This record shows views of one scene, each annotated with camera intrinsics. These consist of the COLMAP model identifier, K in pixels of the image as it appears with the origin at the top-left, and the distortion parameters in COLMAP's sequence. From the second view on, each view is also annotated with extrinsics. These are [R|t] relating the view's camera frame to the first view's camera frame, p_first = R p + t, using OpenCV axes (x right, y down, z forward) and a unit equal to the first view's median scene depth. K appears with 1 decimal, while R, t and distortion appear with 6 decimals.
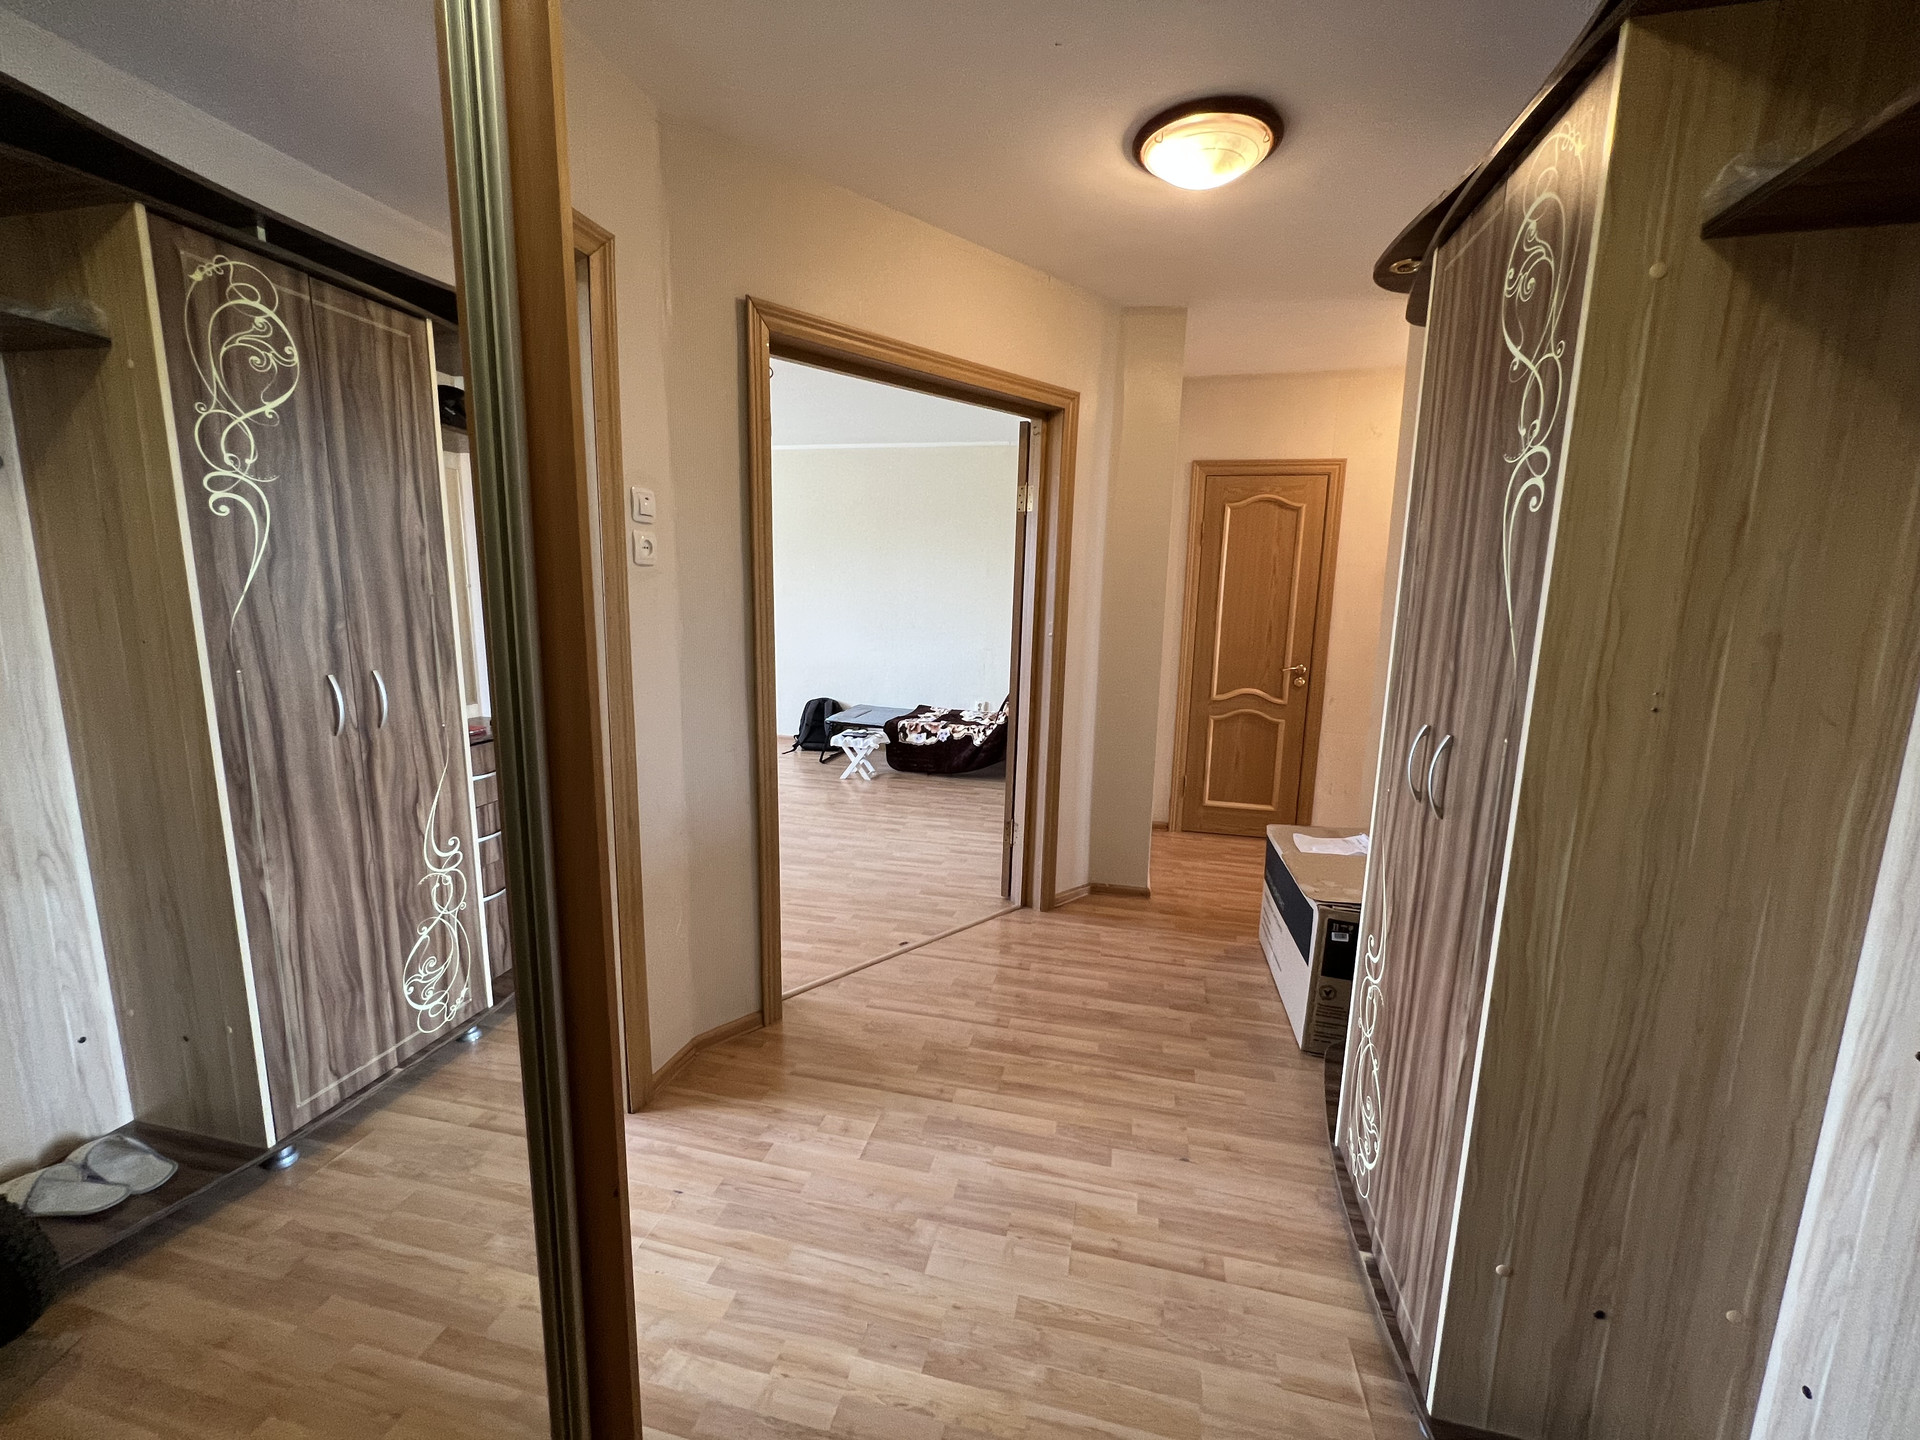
lens RADIAL K [[769.6, 0, 959.6], [0, 769.6, 711.5], [0, 0, 1]] dist [-0.002054, 0.000223]
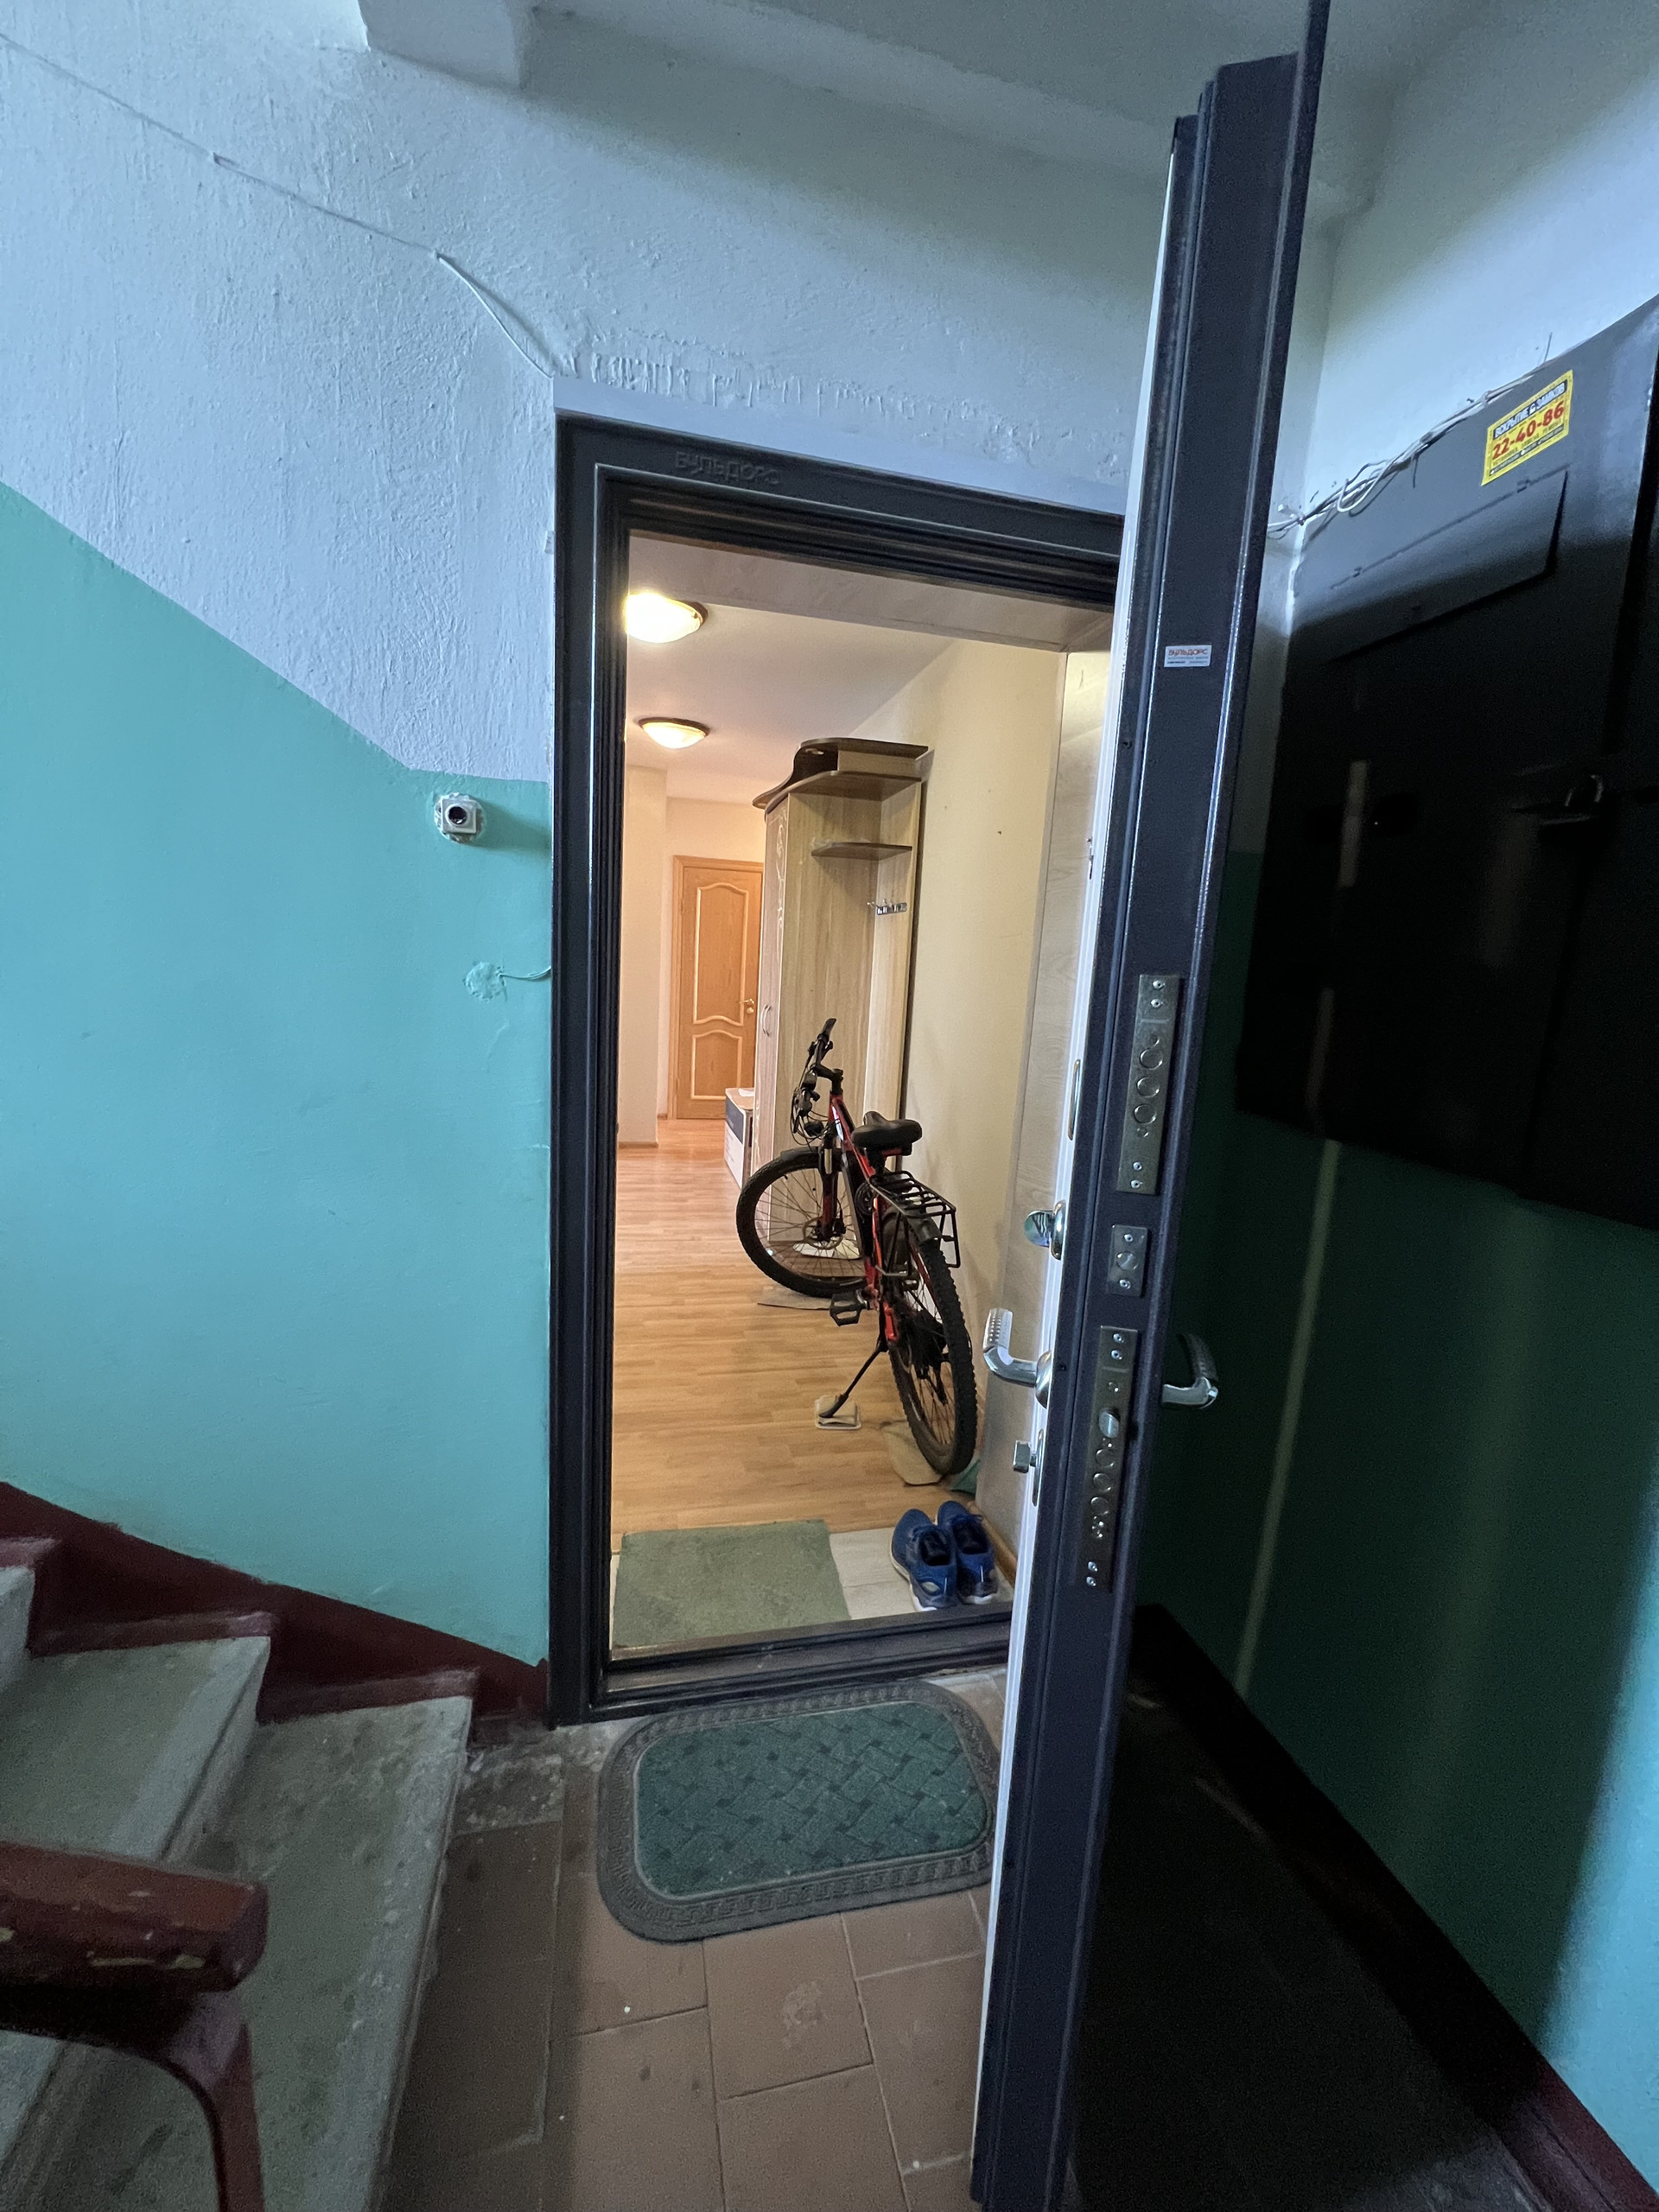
lens RADIAL K [[886.6, 0, 817.6], [0, 886.6, 1106.4], [0, 0, 1]] dist [-0.002054, 0.000223]
pose [[0.902649, -0.045160, 0.428001, -0.282611], [0.032095, 0.998774, 0.037698, 0.134625], [-0.429178, -0.020291, 0.902992, -0.948236]]
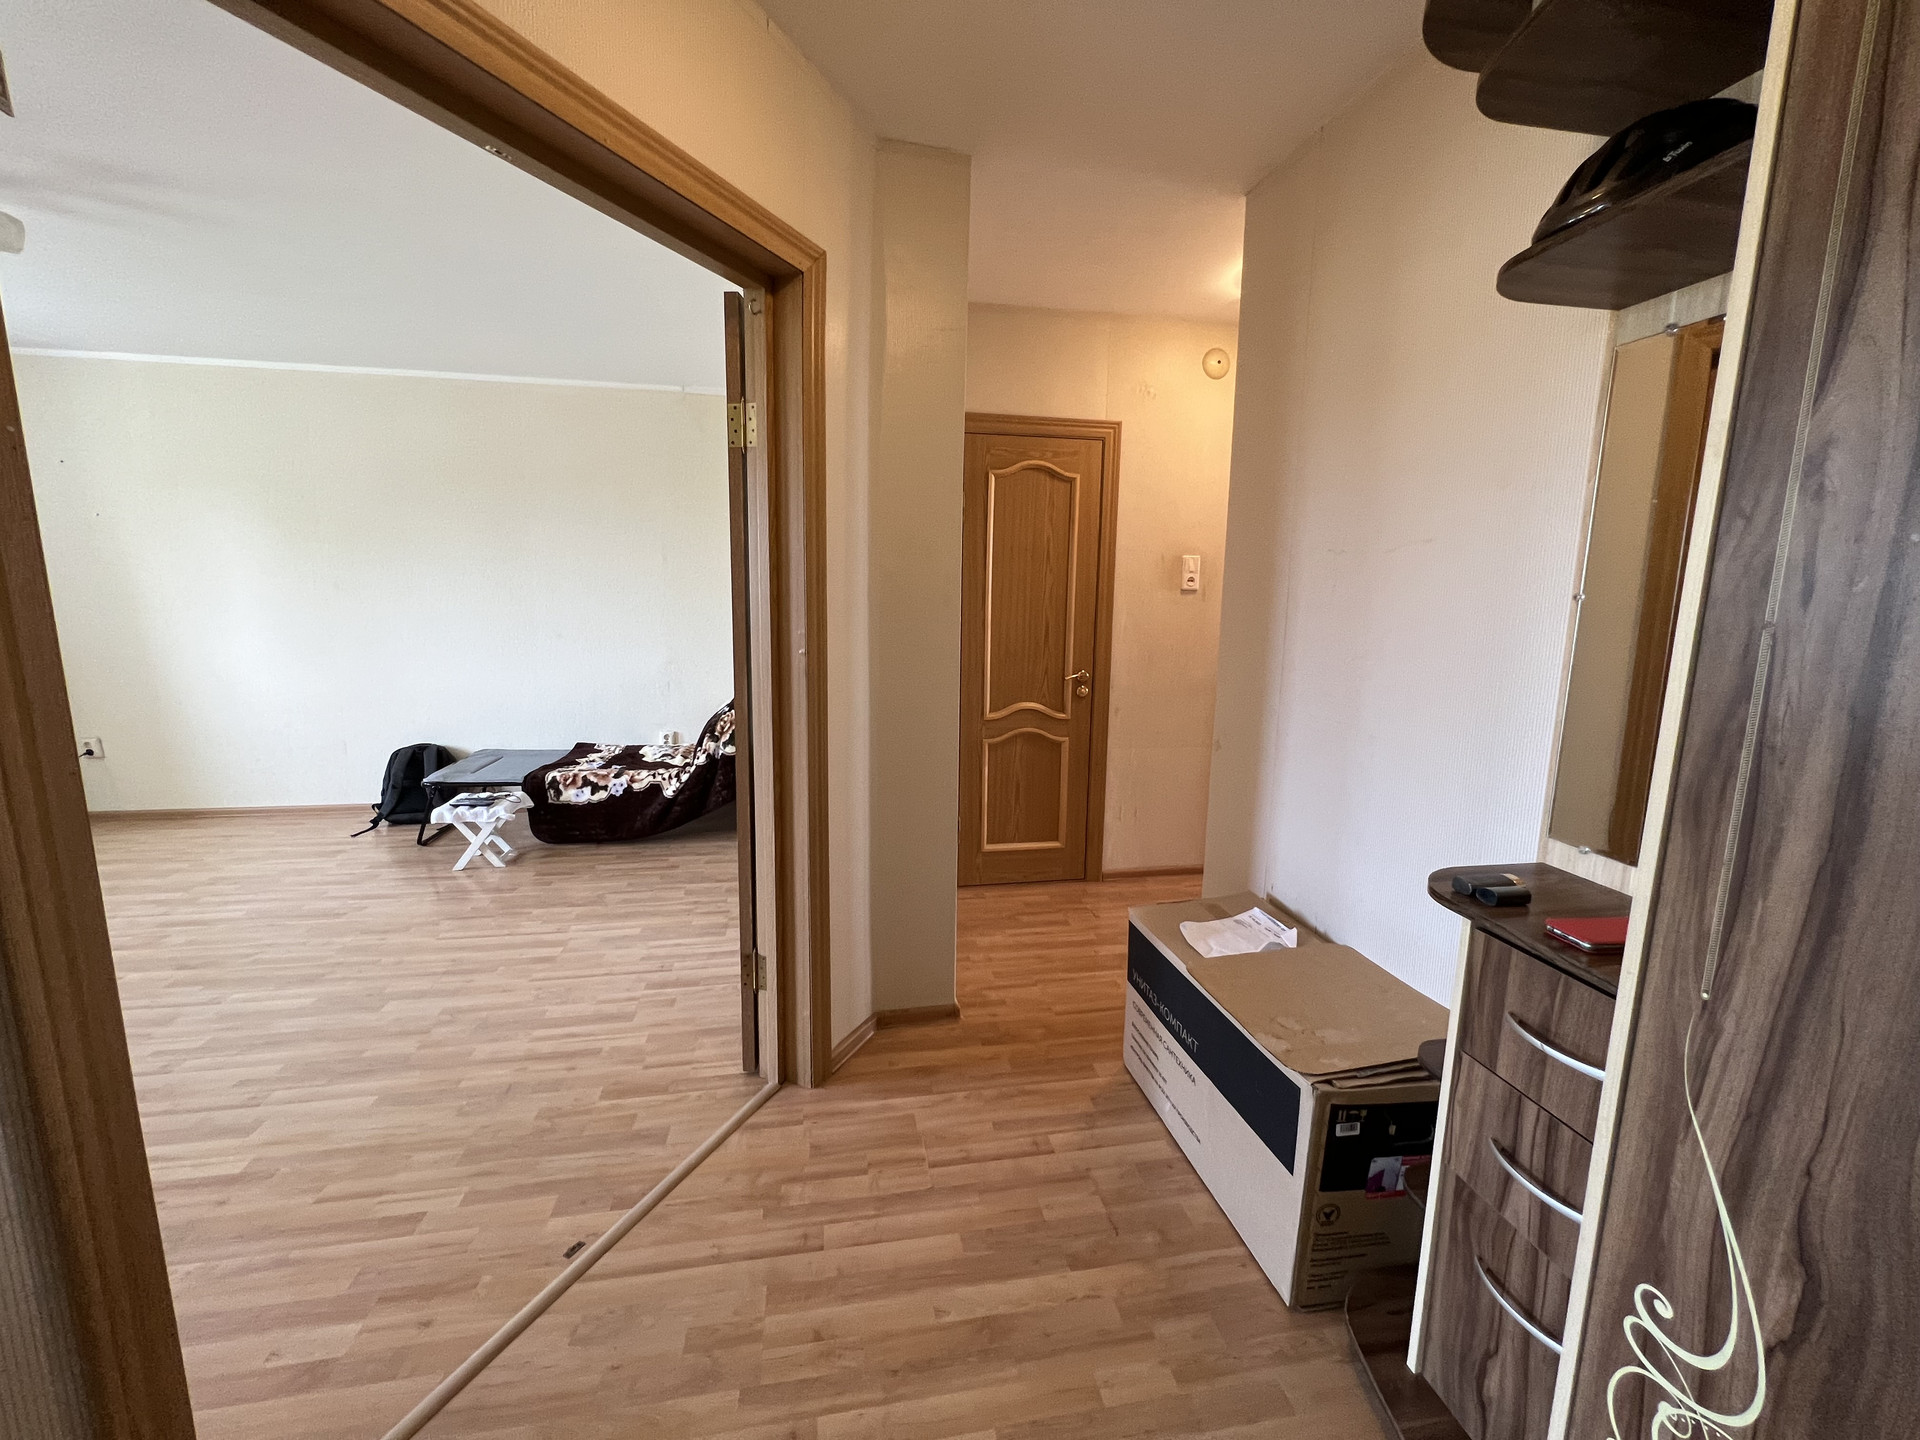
lens RADIAL K [[769.6, 0, 956.0], [0, 769.6, 711.3], [0, 0, 1]] dist [-0.002054, 0.000223]
pose [[0.917920, -0.071892, 0.390198, -0.012917], [0.069991, 0.997365, 0.019110, -0.066077], [-0.390543, 0.009769, 0.920533, 0.457234]]
